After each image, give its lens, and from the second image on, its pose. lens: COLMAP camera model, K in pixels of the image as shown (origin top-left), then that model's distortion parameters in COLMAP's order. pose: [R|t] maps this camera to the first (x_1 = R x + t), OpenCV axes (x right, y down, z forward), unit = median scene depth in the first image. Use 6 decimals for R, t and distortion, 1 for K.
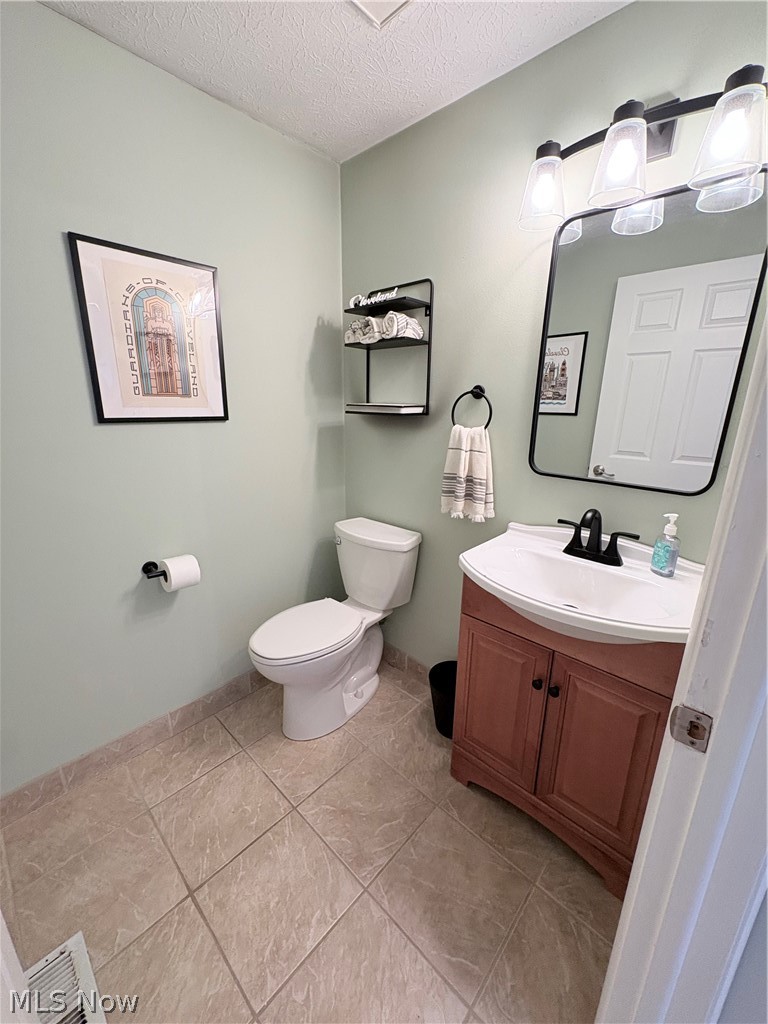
lens RADIAL K [[408.4, 0, 387.7], [0, 408.4, 511.4], [0, 0, 1]] dist [-0.001893, 0.001196]
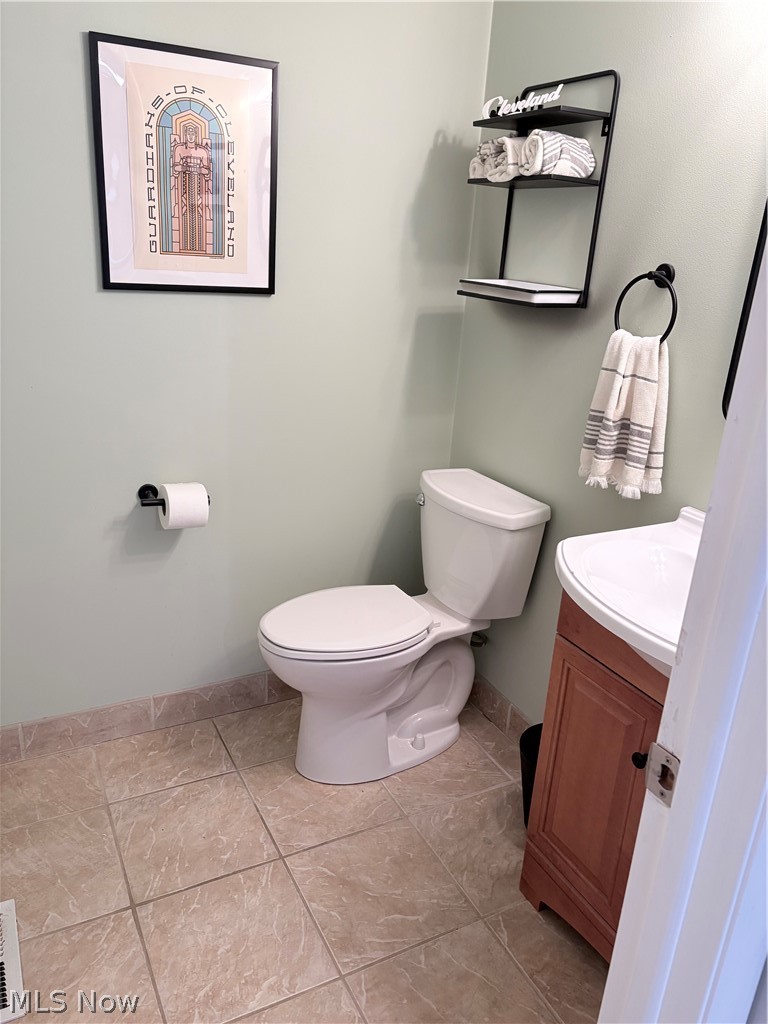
lens RADIAL K [[778.5, 0, 385.5], [0, 778.5, 515.8], [0, 0, 1]] dist [0.045456, -0.040260]
pose [[0.941909, 0.154049, -0.298456, 0.234199], [-0.134320, 0.987229, 0.085654, 0.002103], [0.307839, -0.040590, 0.950572, -0.193473]]
